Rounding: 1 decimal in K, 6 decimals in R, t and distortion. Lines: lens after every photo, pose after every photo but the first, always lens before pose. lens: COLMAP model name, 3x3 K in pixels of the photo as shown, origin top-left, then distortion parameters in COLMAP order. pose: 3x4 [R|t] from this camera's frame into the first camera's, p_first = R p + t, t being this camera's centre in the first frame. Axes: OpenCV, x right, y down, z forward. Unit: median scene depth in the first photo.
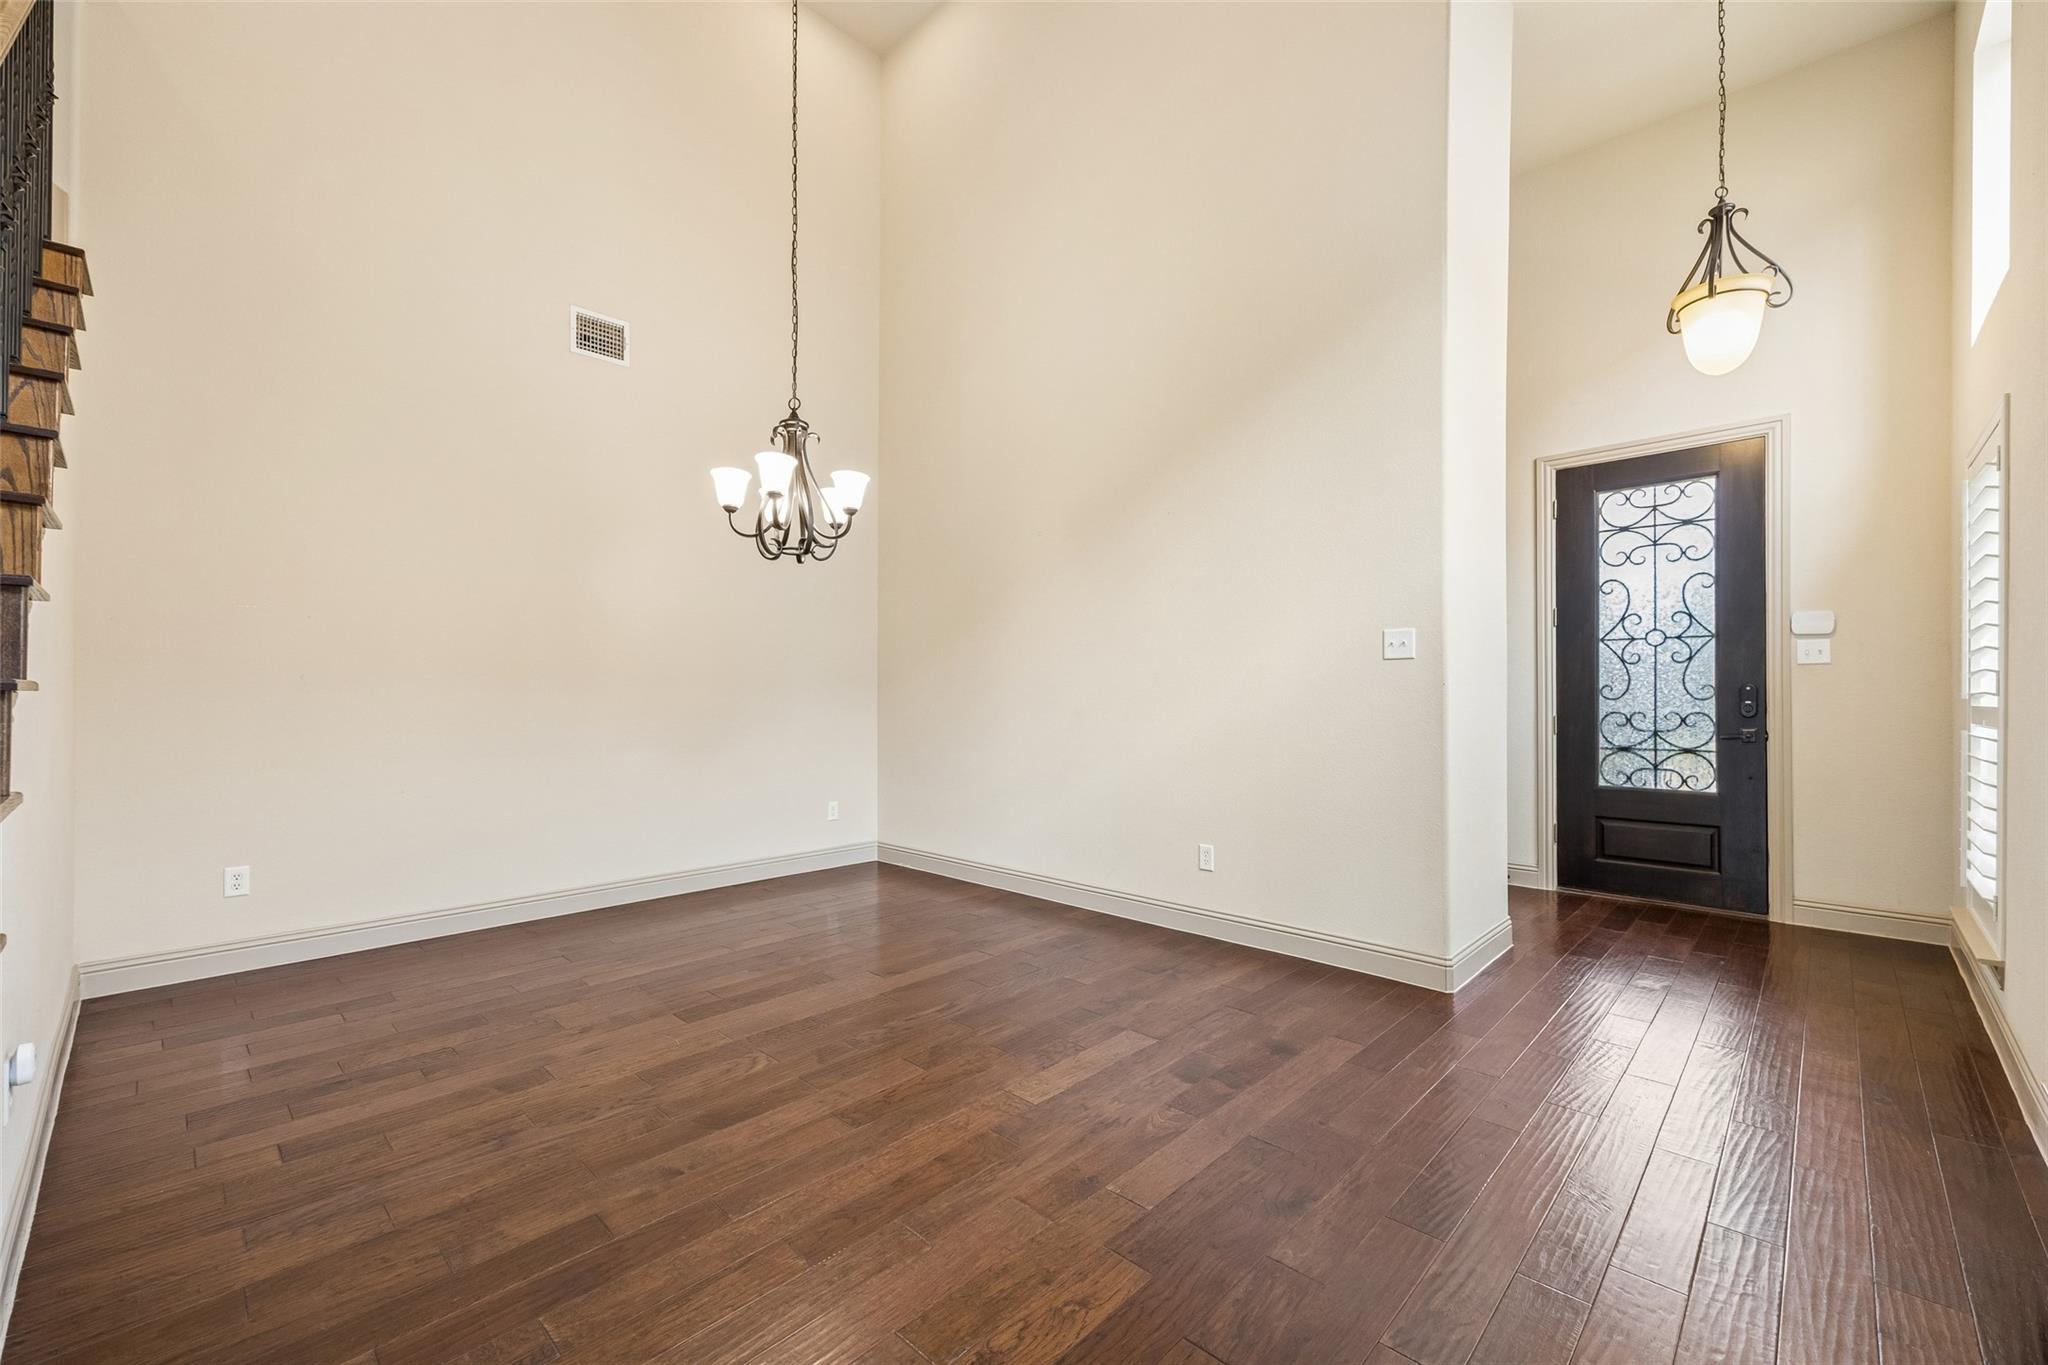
lens RADIAL K [[796.3, 0, 1030.7], [0, 796.3, 692.9], [0, 0, 1]] dist [0.002021, -0.002166]
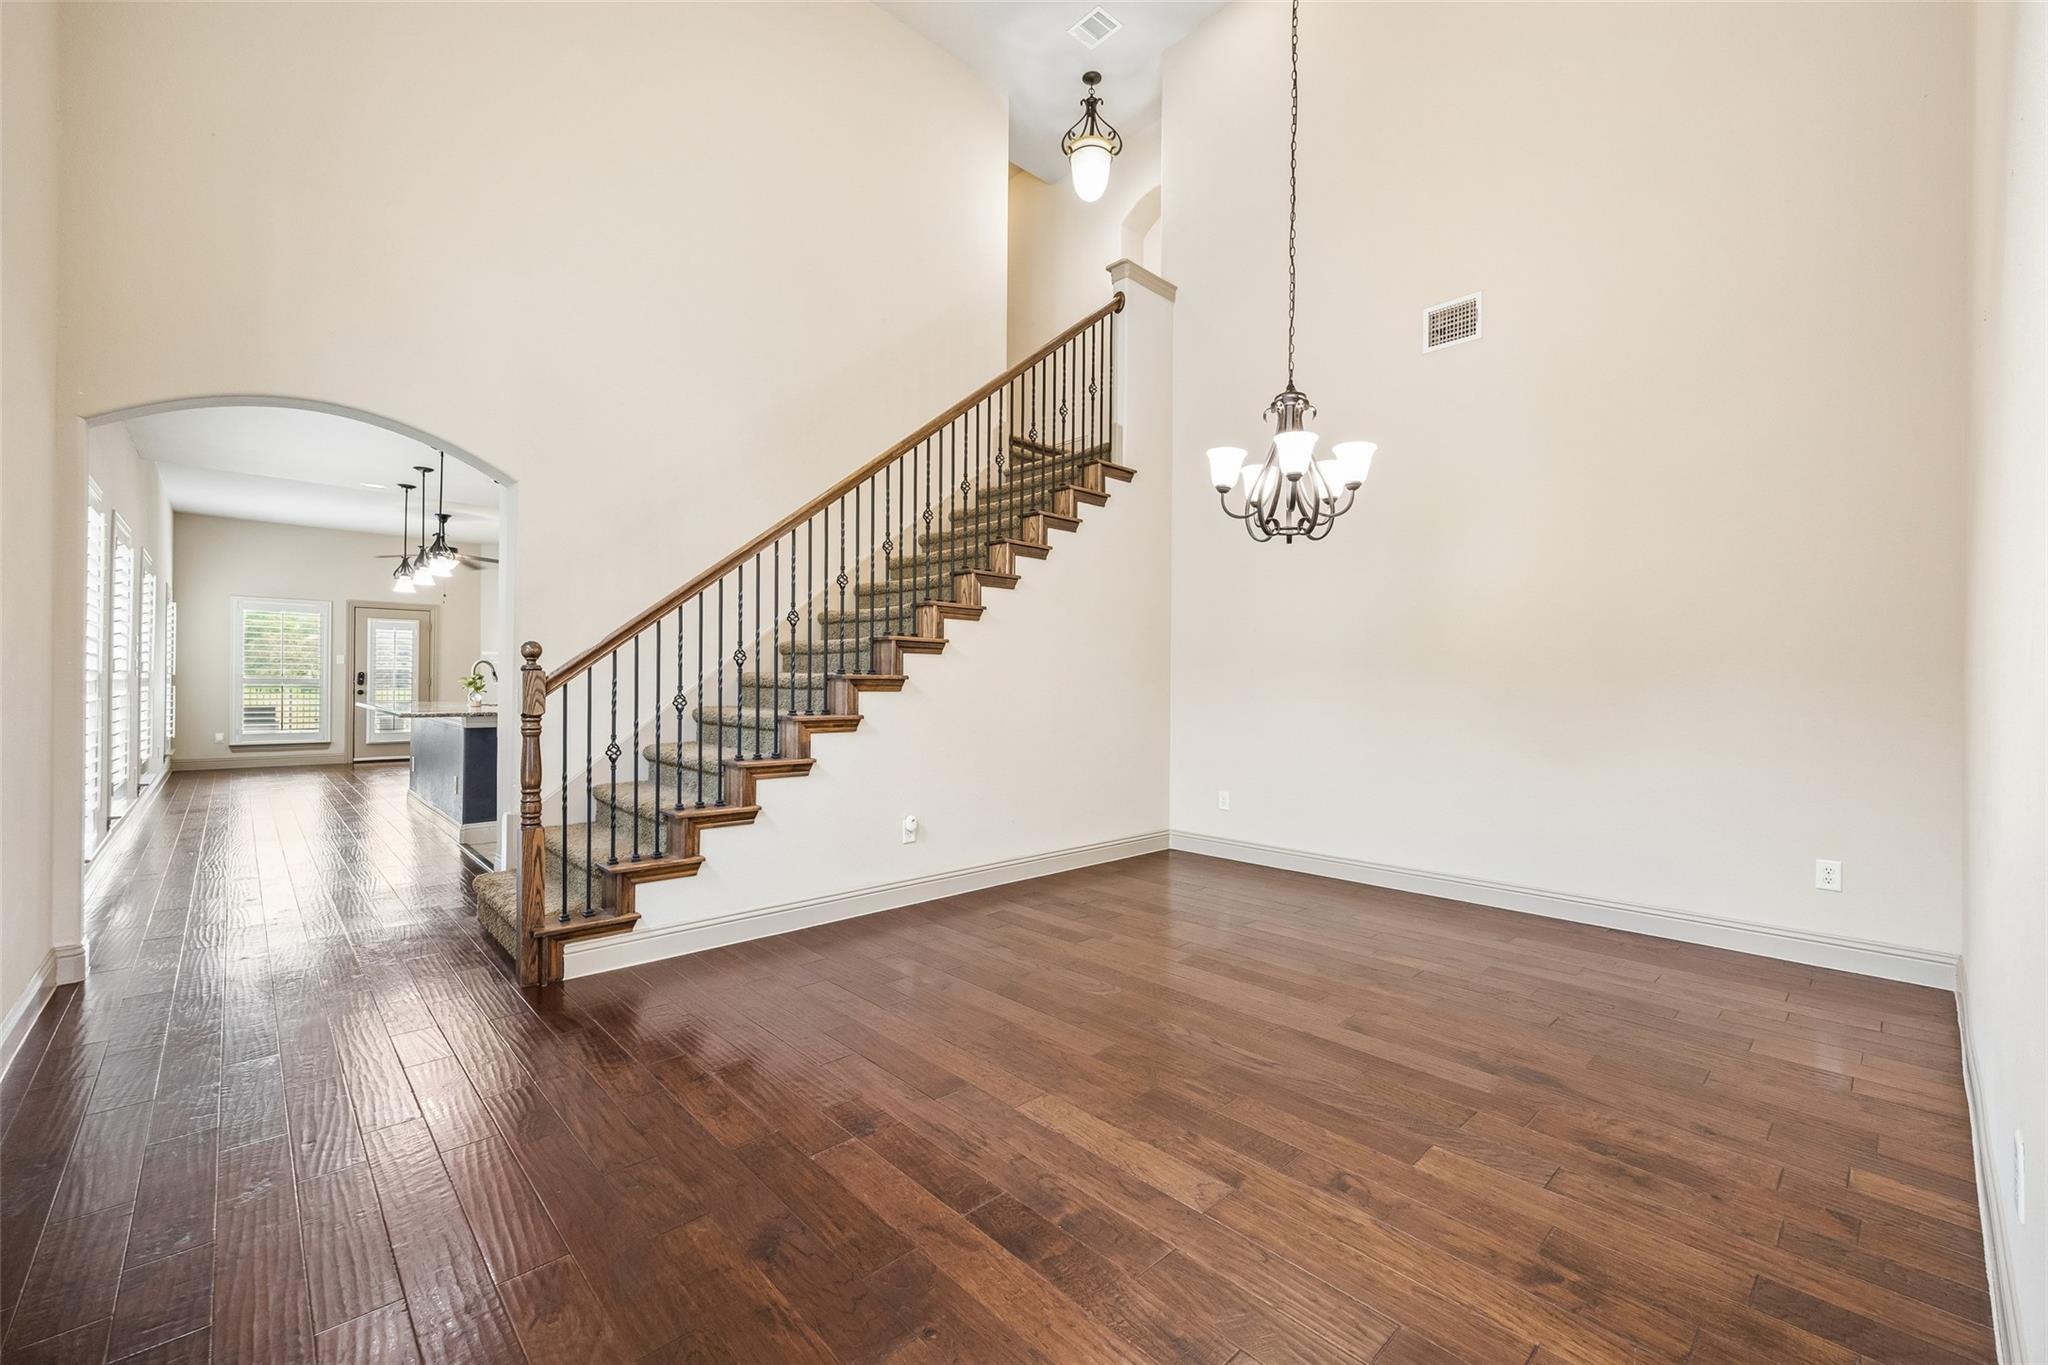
lens RADIAL K [[796.3, 0, 1031.7], [0, 796.3, 681.6], [0, 0, 1]] dist [0.002021, -0.002166]
pose [[-0.009694, -0.002145, -0.999951, 0.789670], [-0.003533, 0.999992, -0.002111, 0.005579], [0.999947, 0.003513, -0.009702, 0.843709]]
